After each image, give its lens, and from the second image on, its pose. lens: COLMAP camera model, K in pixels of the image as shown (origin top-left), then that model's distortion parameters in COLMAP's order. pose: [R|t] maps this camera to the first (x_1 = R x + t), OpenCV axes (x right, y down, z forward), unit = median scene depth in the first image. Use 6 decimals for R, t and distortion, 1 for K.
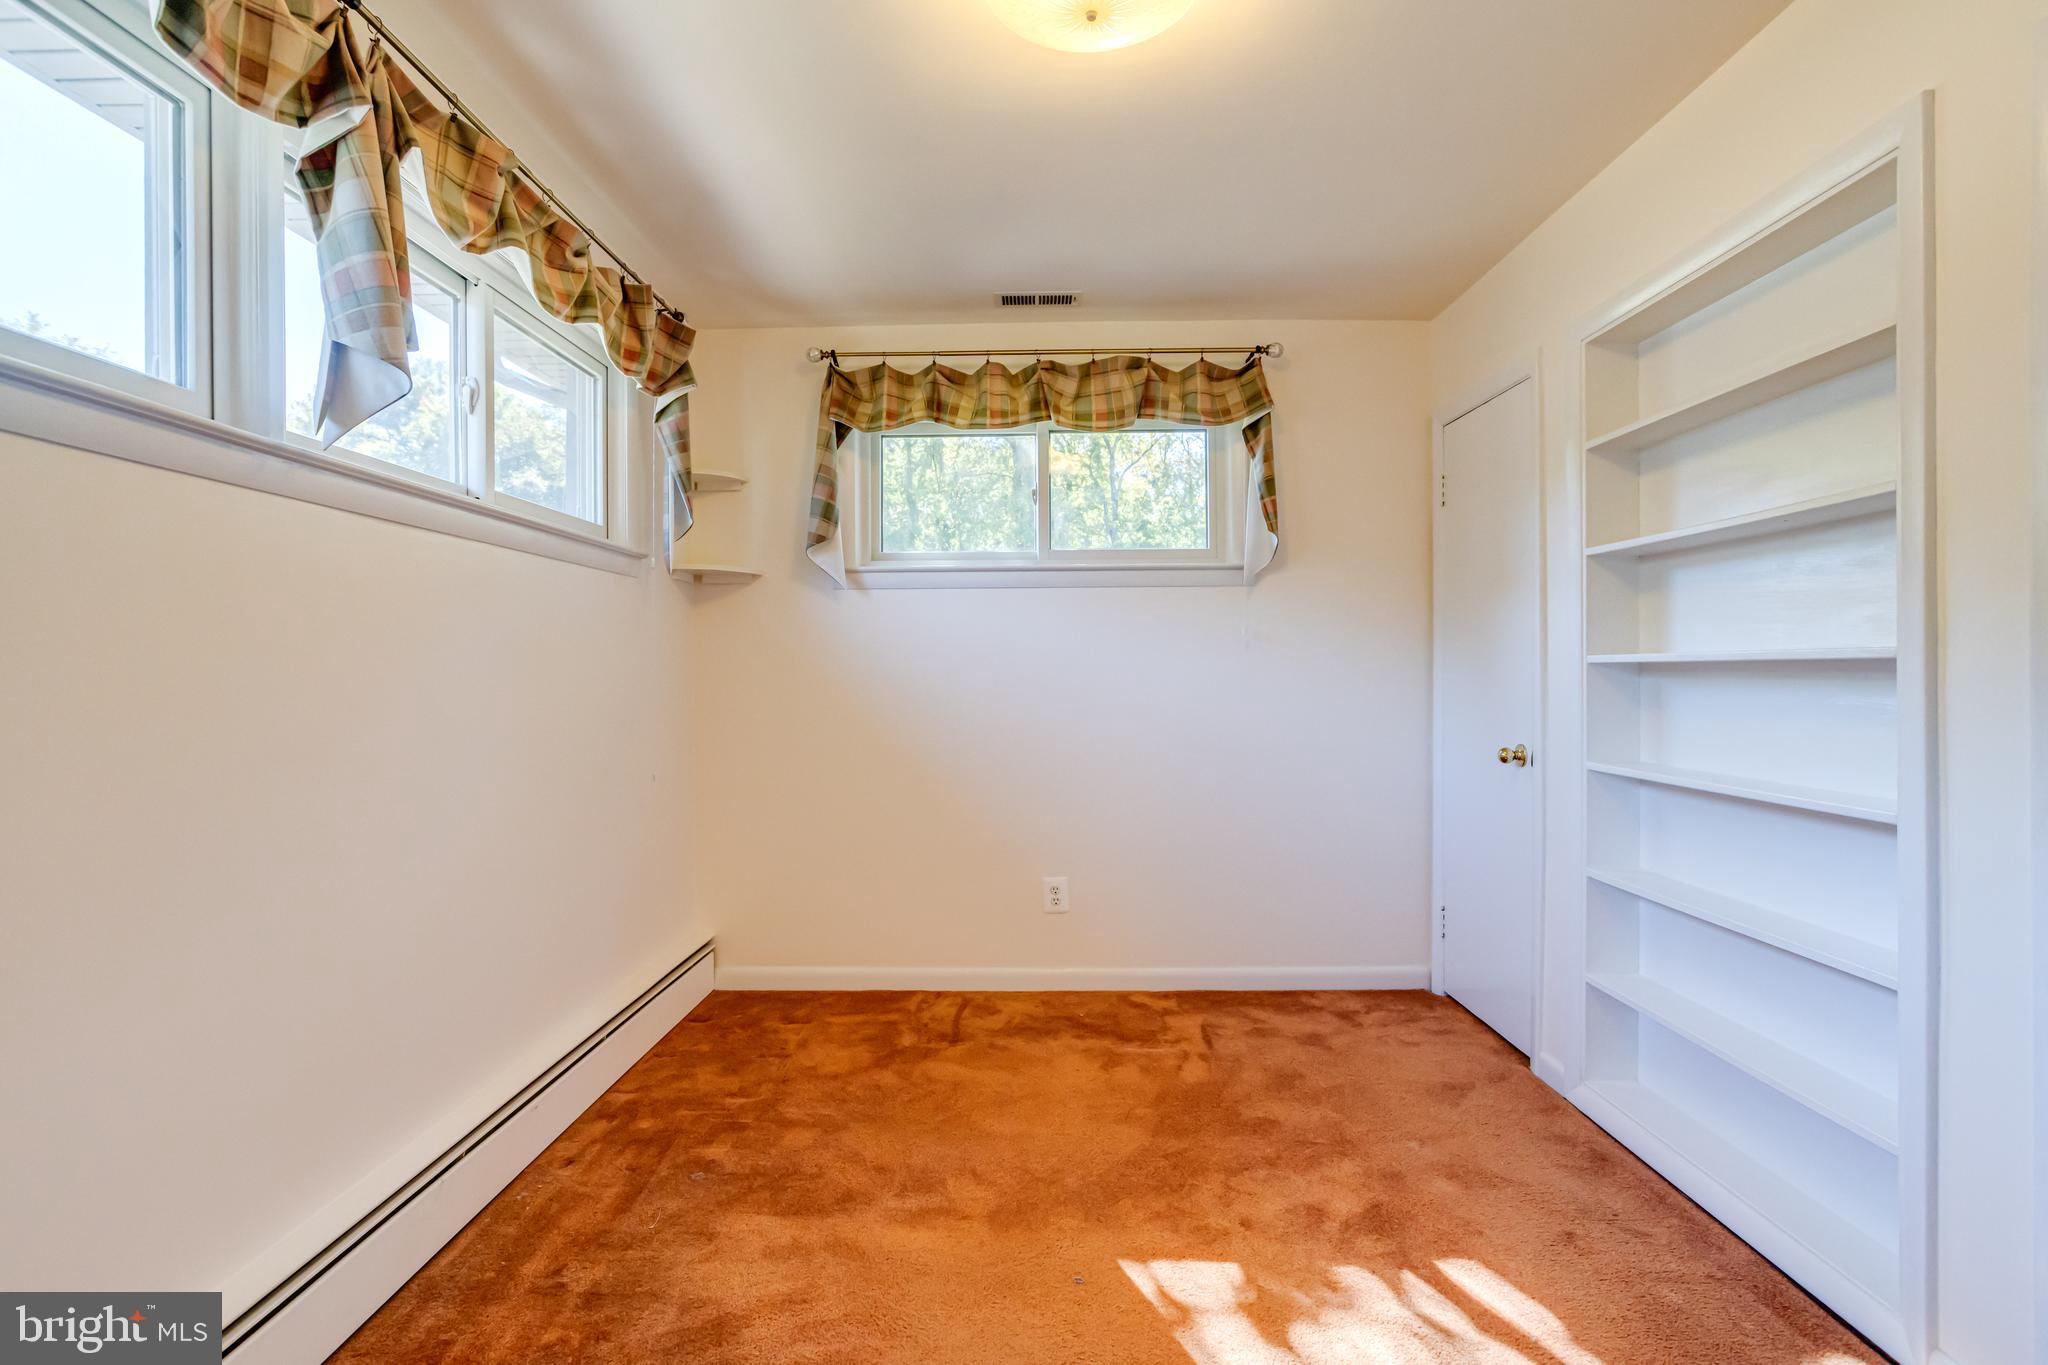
lens RADIAL K [[982.8, 0, 1025.6], [0, 982.8, 675.6], [0, 0, 1]] dist [-0.050522, 0.030723]
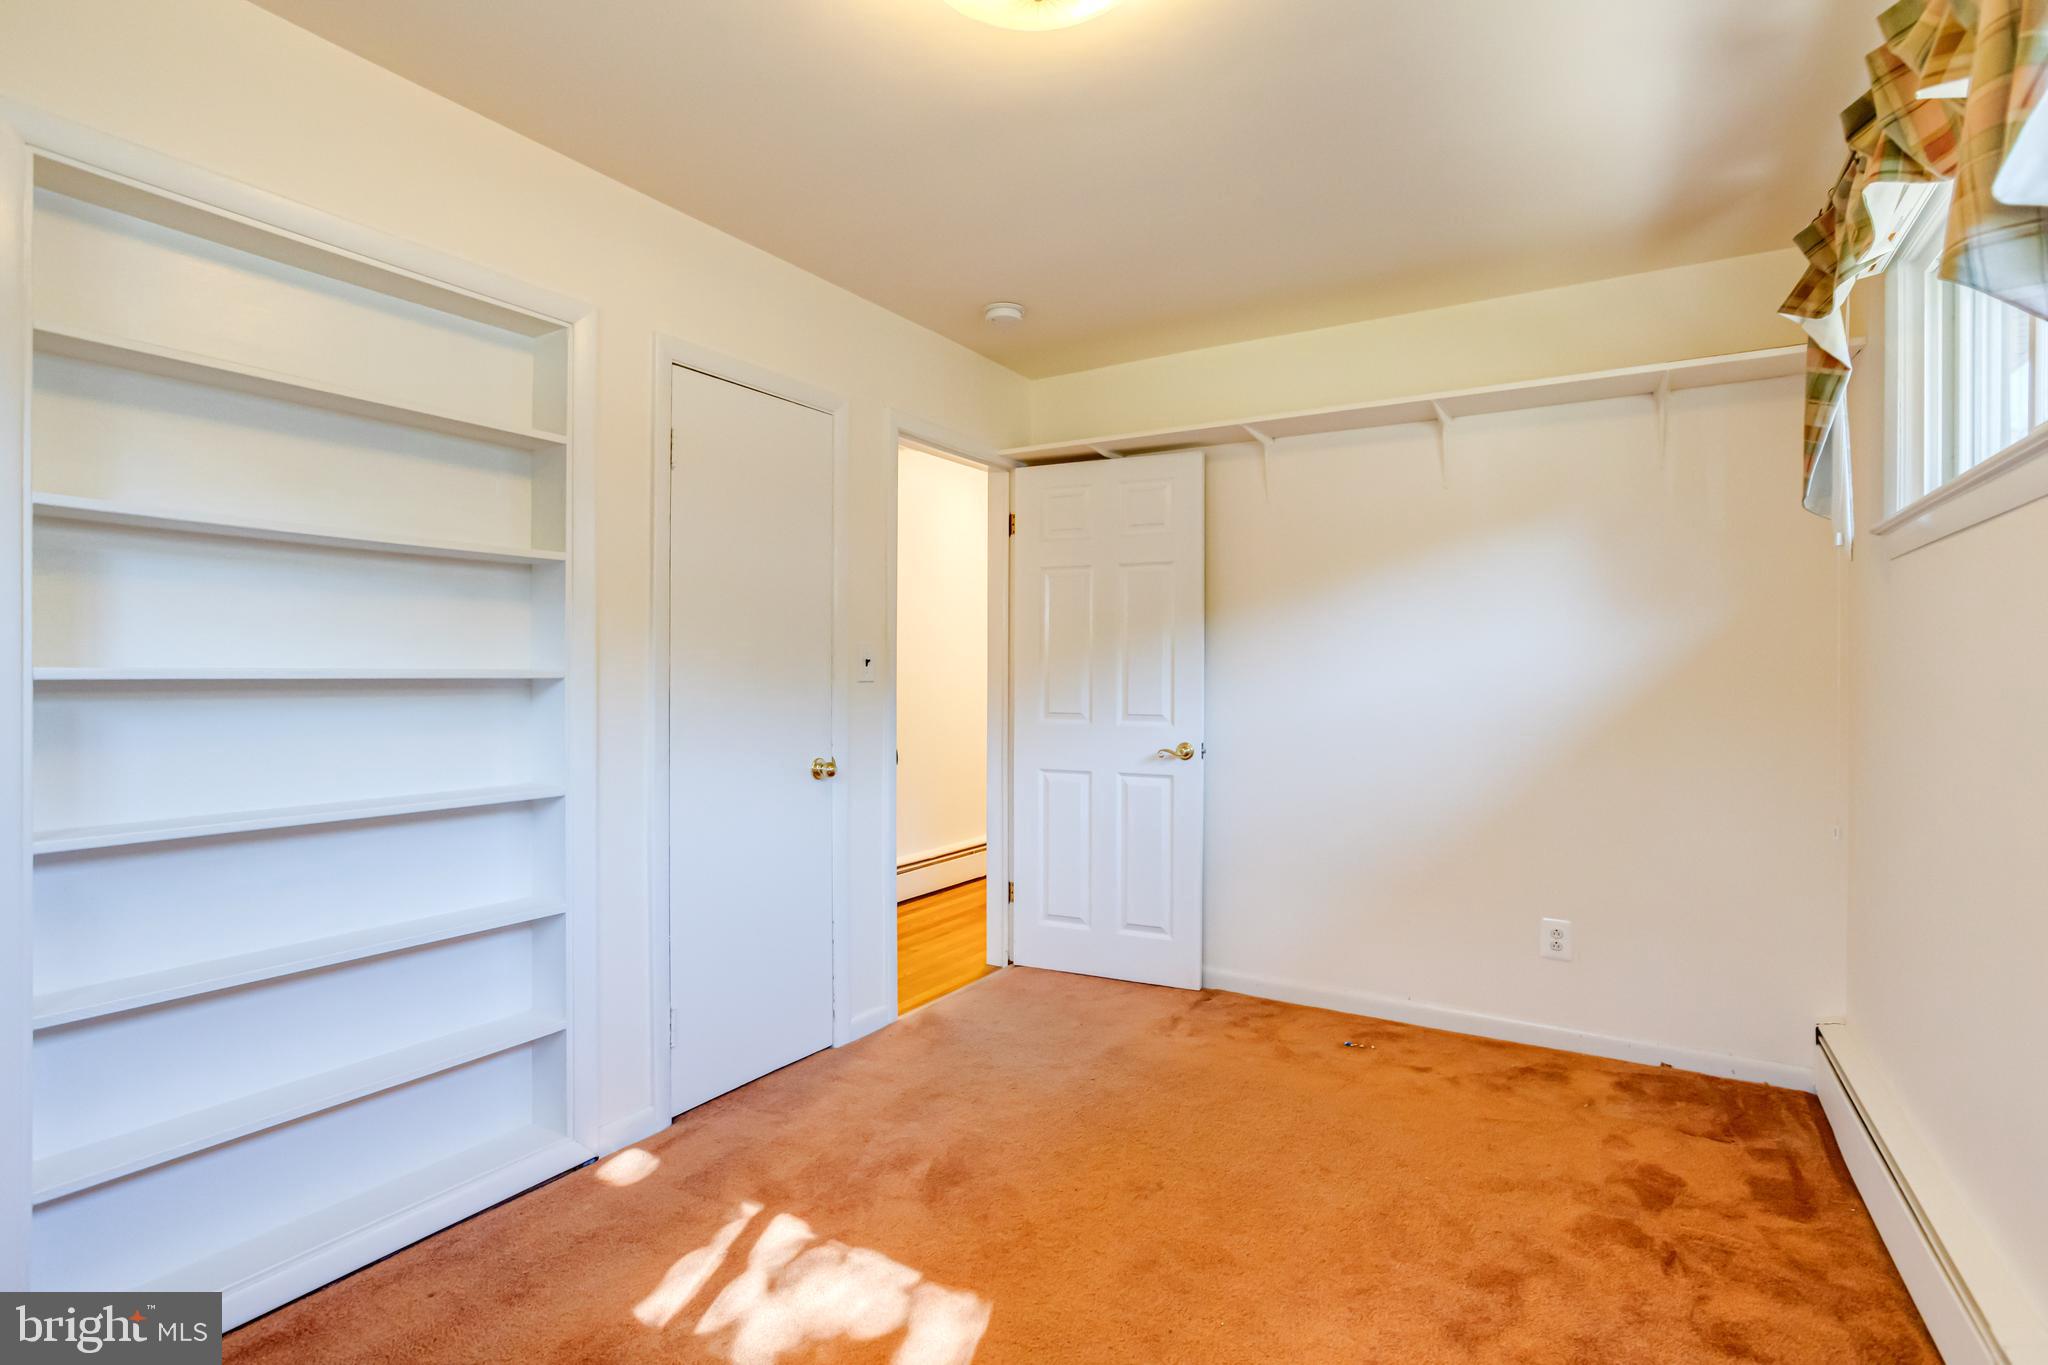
lens RADIAL K [[982.8, 0, 1025.6], [0, 982.8, 675.6], [0, 0, 1]] dist [-0.050522, 0.030723]
pose [[-0.864808, 0.001494, 0.502101, -0.202828], [0.001834, 0.999998, 0.000183, -0.011504], [-0.502100, 0.001079, -0.864809, 0.959383]]
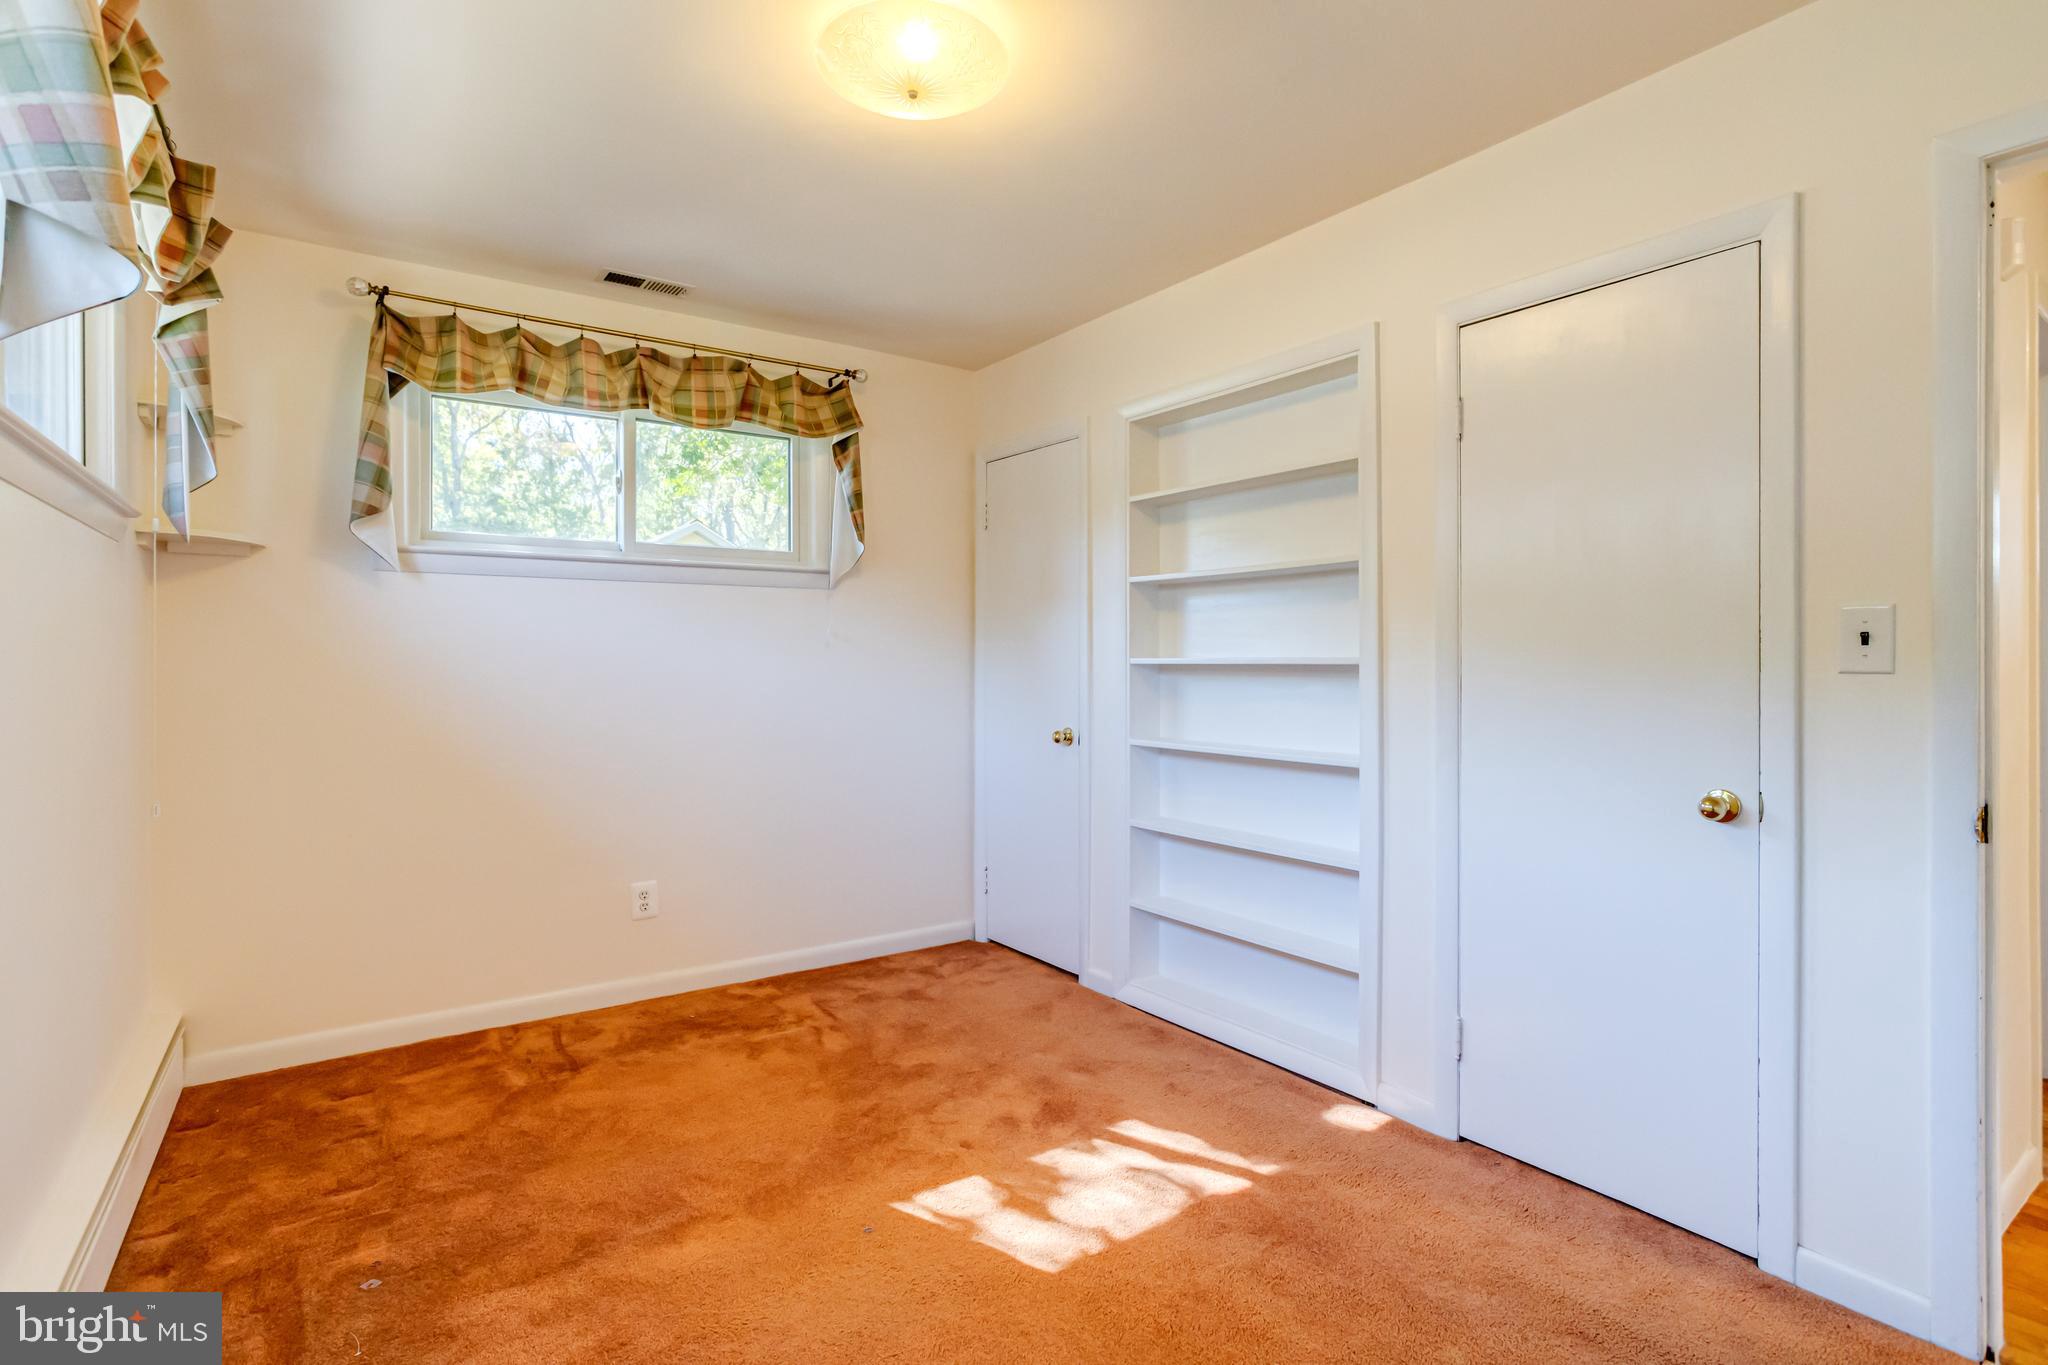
lens RADIAL K [[984.8, 0, 1020.5], [0, 984.8, 659.9], [0, 0, 1]] dist [-0.041250, 0.023488]
pose [[0.807598, 0.005928, 0.589704, -0.263703], [-0.001278, 0.999965, -0.008302, -0.005661], [-0.589732, 0.005951, 0.807577, 0.004461]]
